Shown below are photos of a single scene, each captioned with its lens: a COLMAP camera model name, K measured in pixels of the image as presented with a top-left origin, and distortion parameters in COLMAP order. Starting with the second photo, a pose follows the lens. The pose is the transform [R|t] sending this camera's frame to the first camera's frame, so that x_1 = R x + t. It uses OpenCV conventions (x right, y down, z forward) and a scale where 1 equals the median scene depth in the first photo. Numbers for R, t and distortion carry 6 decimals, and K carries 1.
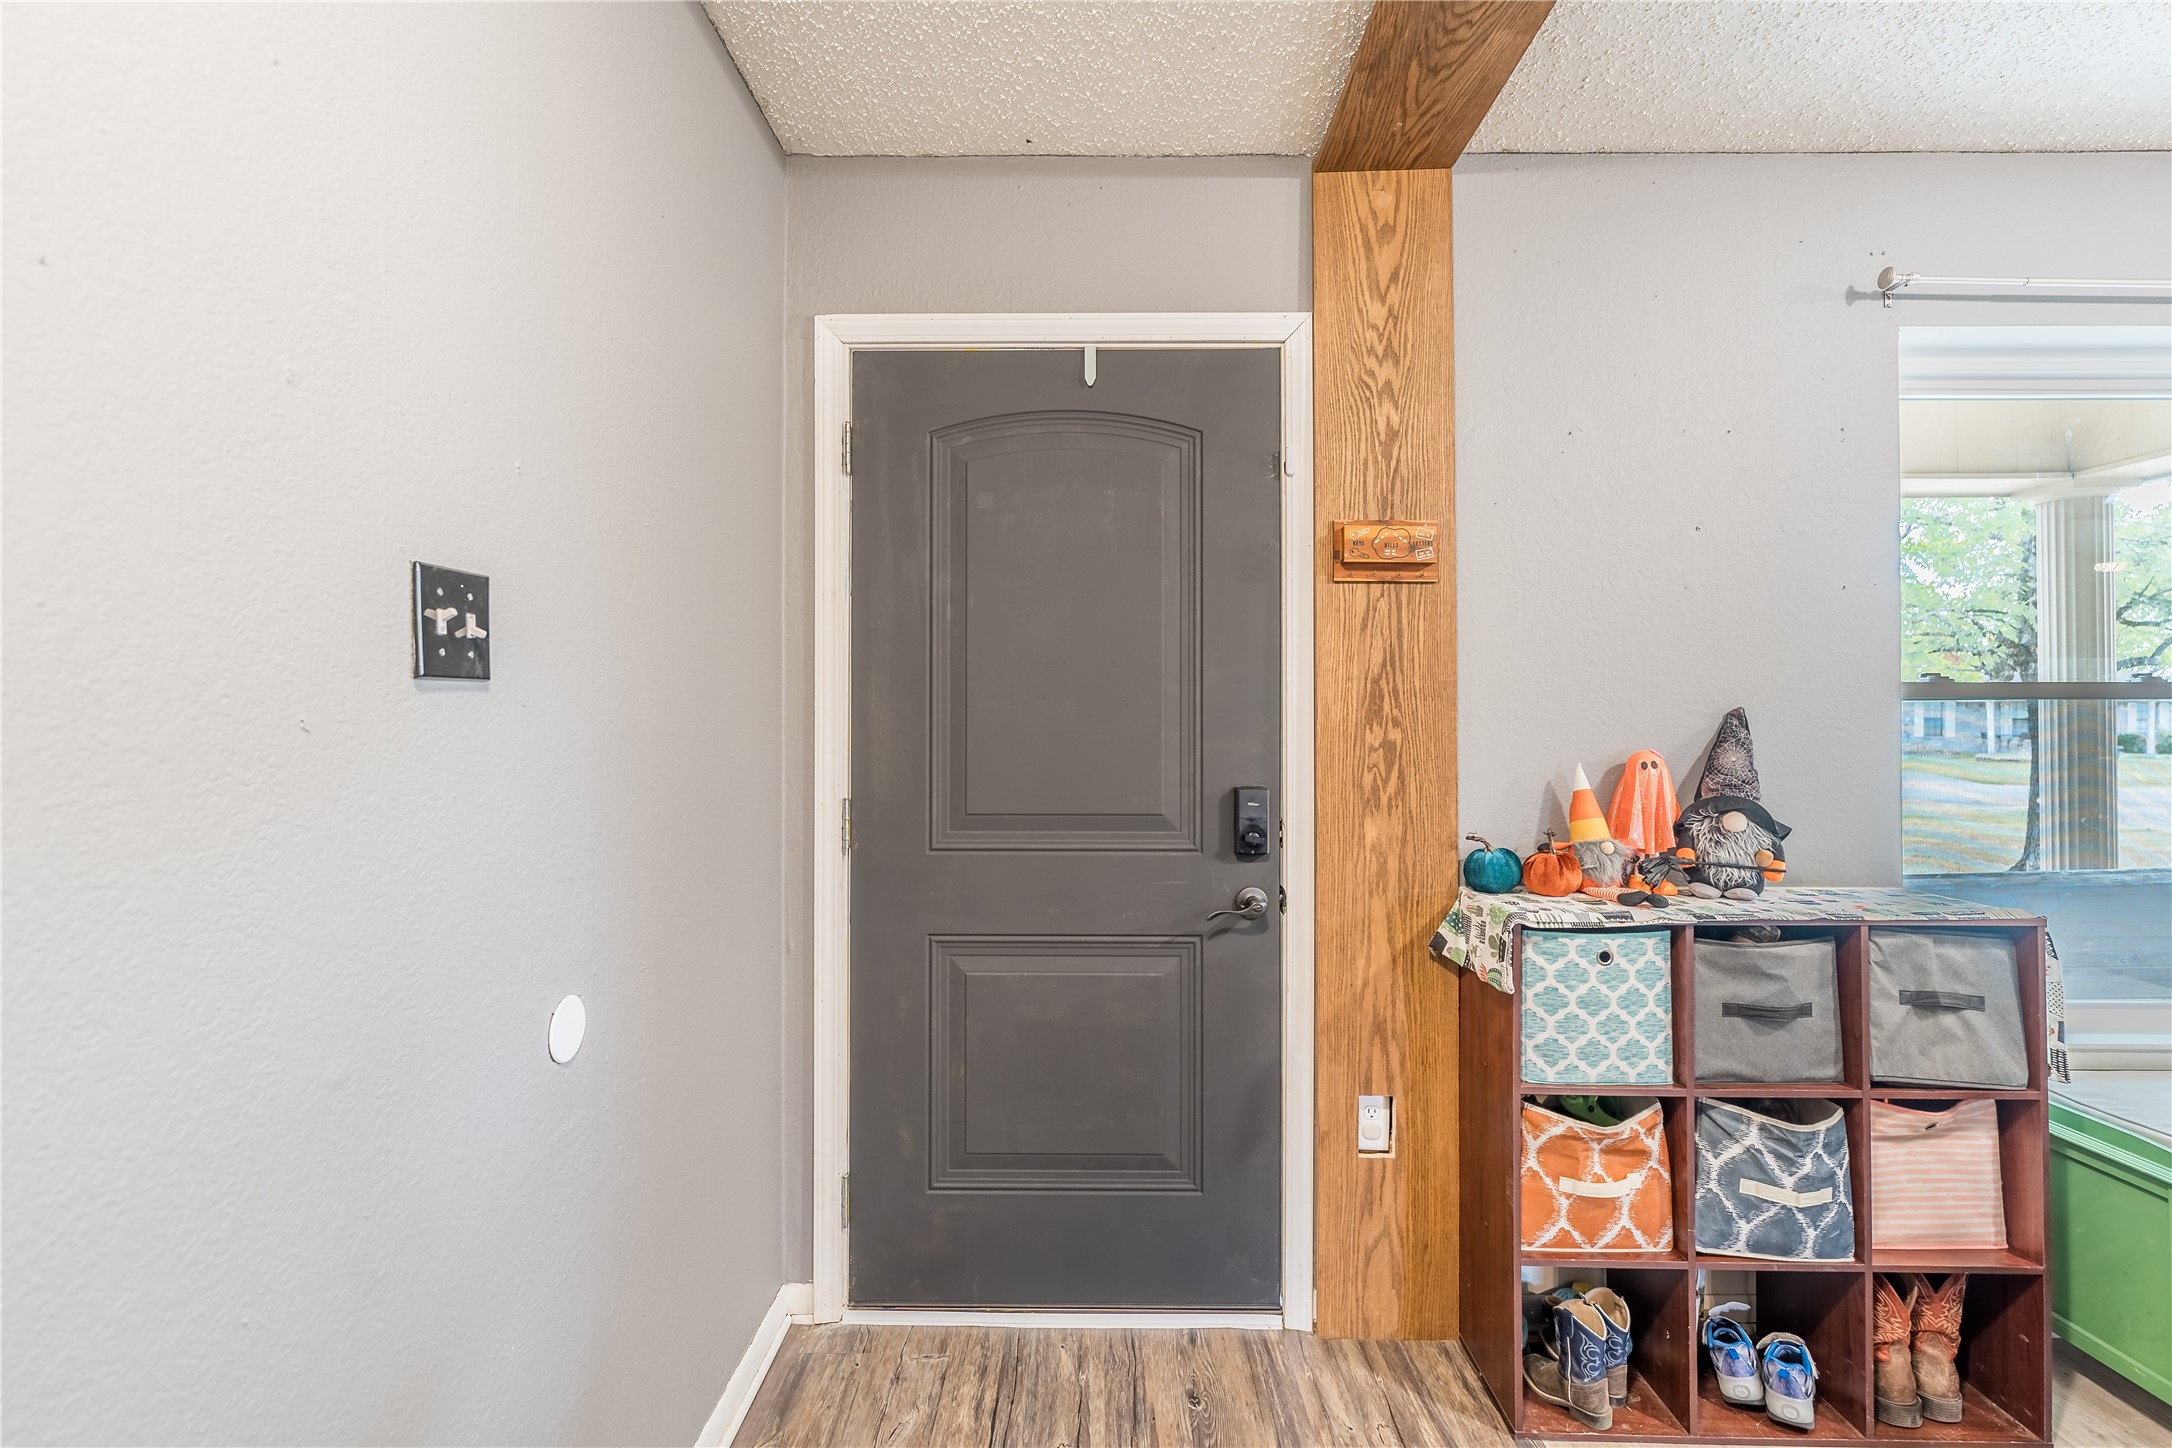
lens RADIAL K [[984.4, 0, 1082.4], [0, 984.4, 707.8], [0, 0, 1]] dist [-0.005762, -0.000425]
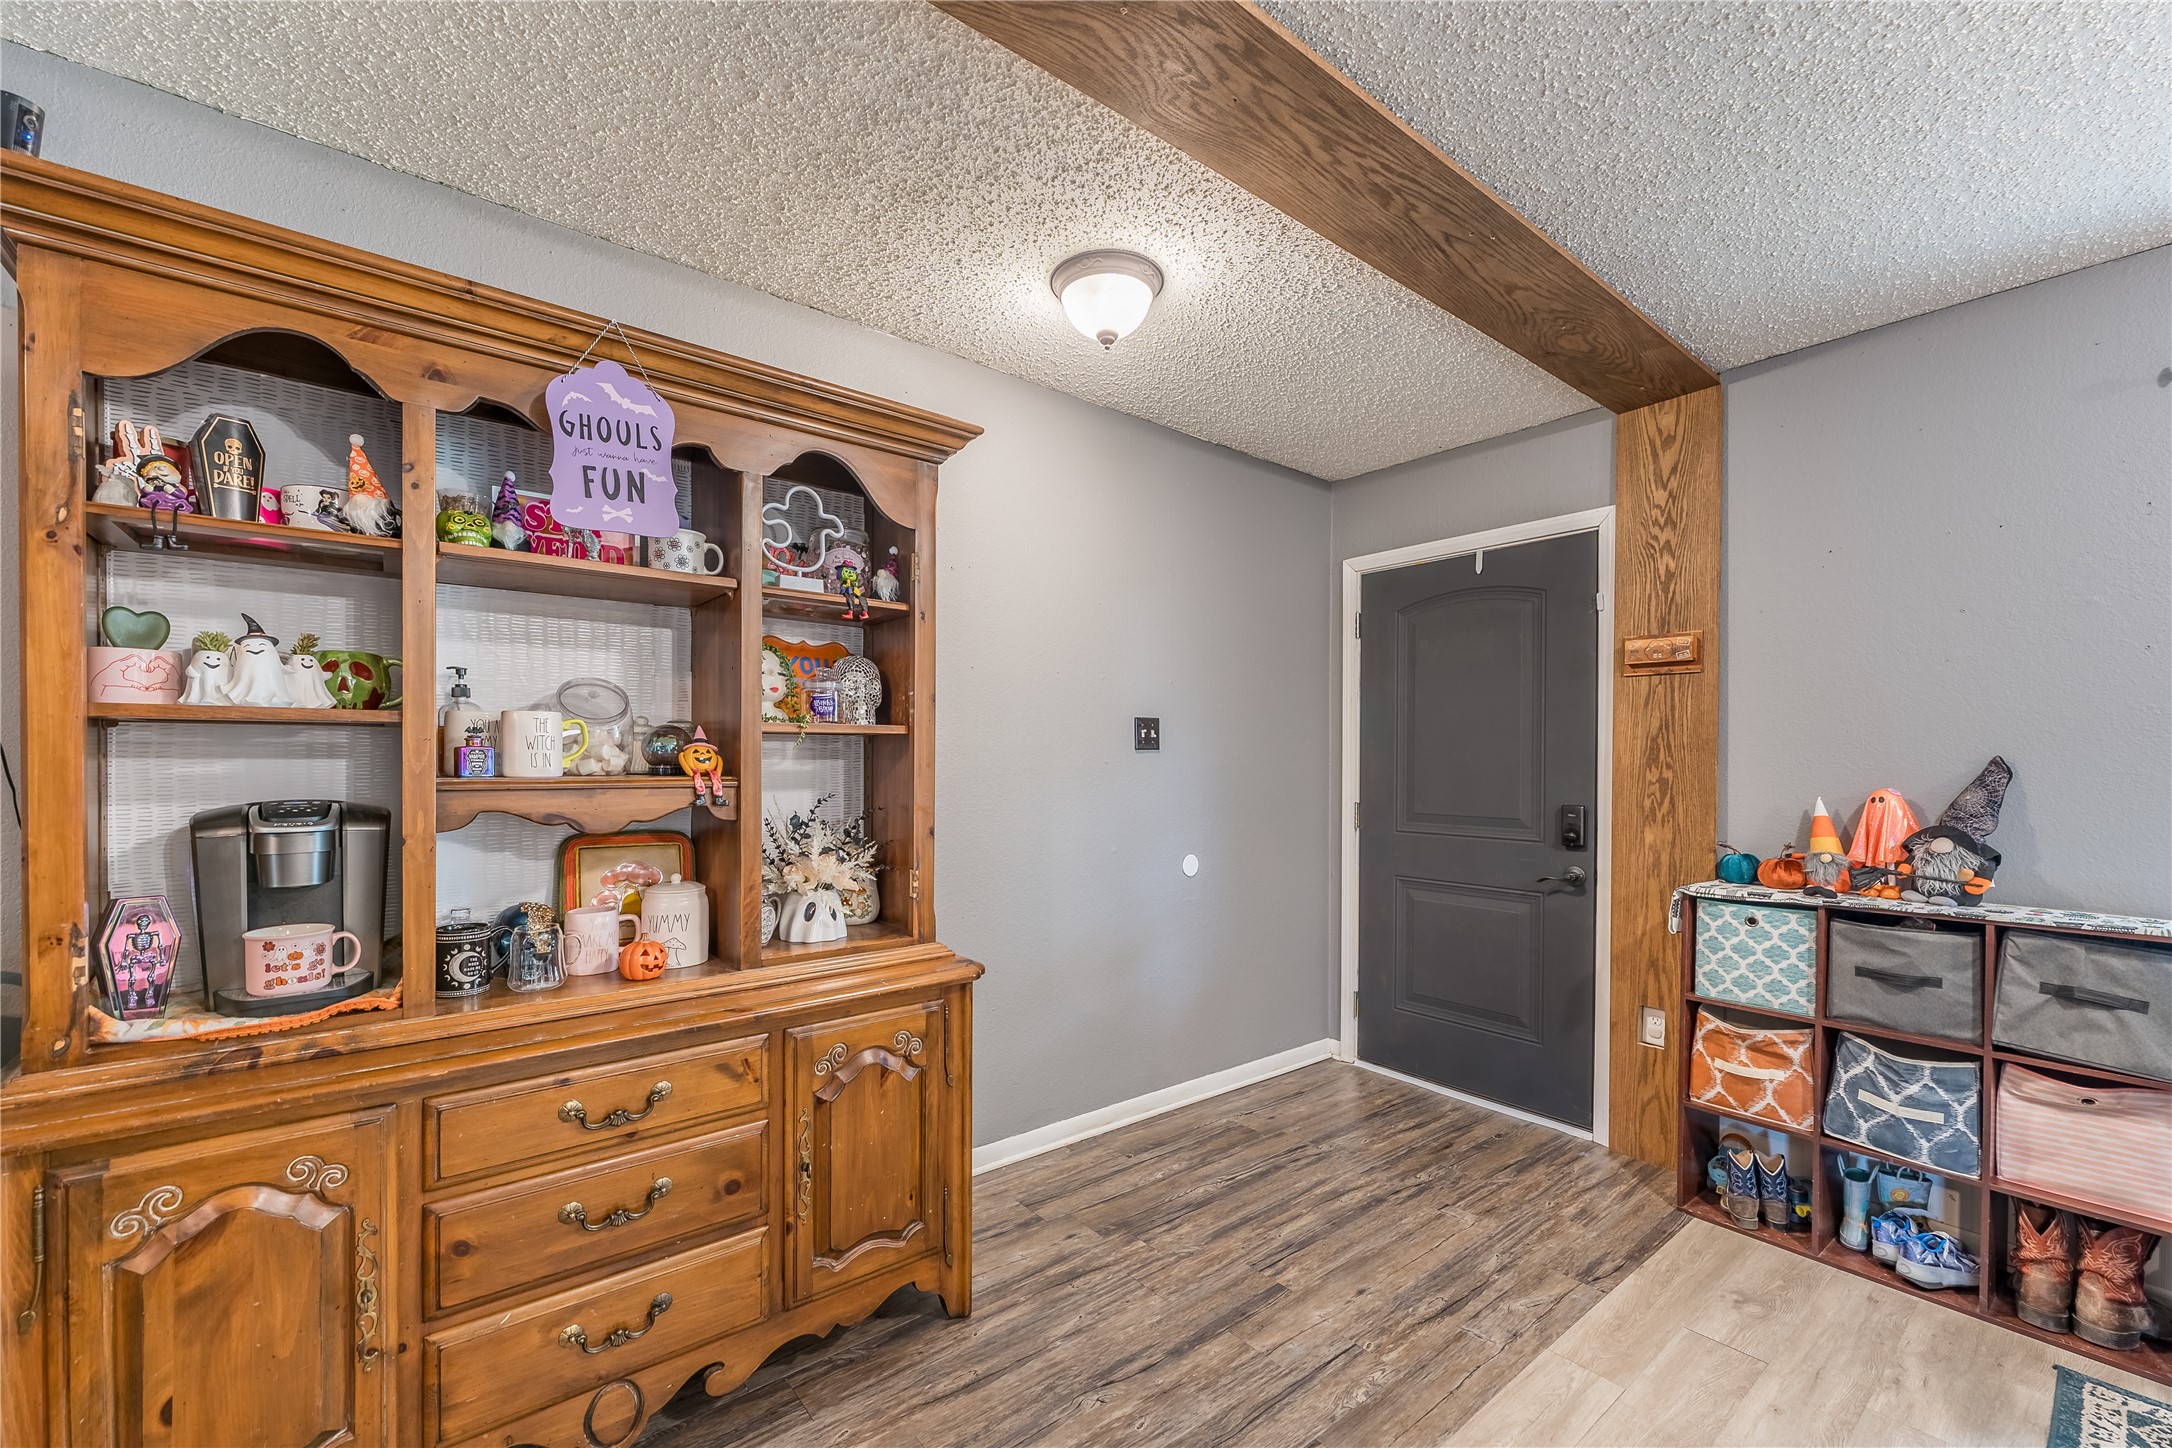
lens RADIAL K [[883.6, 0, 1080.1], [0, 883.6, 763.2], [0, 0, 1]] dist [0.000210, 0.000011]
pose [[0.636658, 0.005150, -0.771129, 0.905757], [0.004070, 0.999941, 0.010038, -0.008113], [0.771136, -0.009529, 0.636600, -0.654133]]
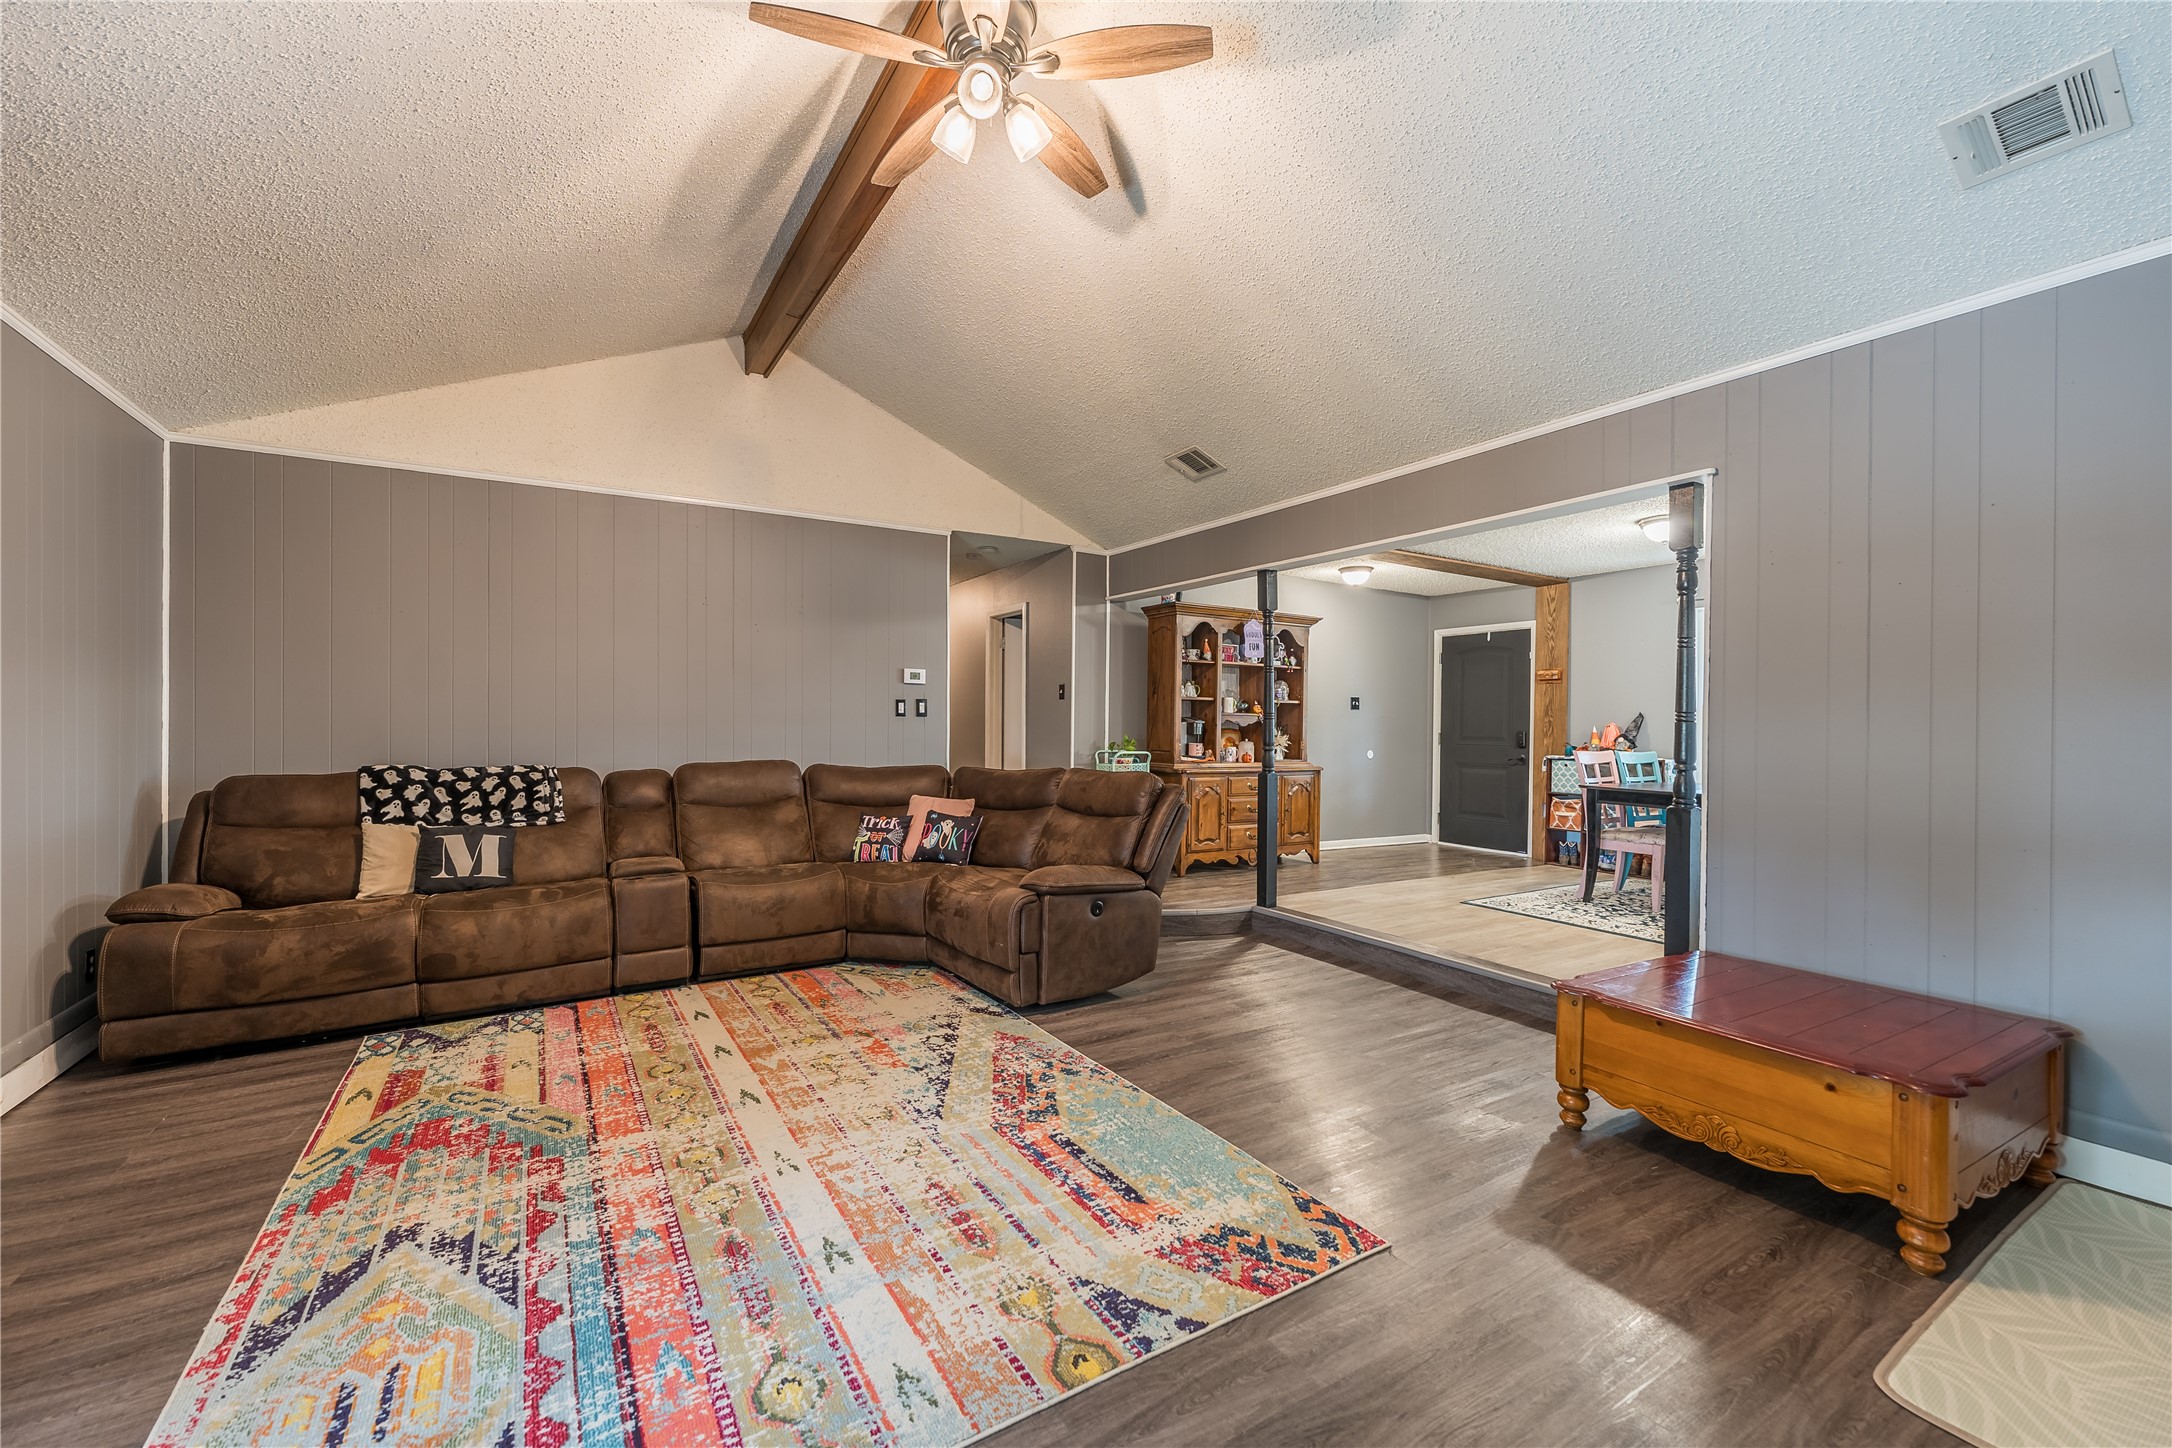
lens RADIAL K [[870.3, 0, 1077.4], [0, 870.3, 724.1], [0, 0, 1]] dist [-0.000376, 0.000010]
pose [[0.535928, 0.005873, -0.844243, 2.740067], [-0.004752, 0.999981, 0.003939, 0.050026], [0.844251, 0.001901, 0.535945, -3.143700]]
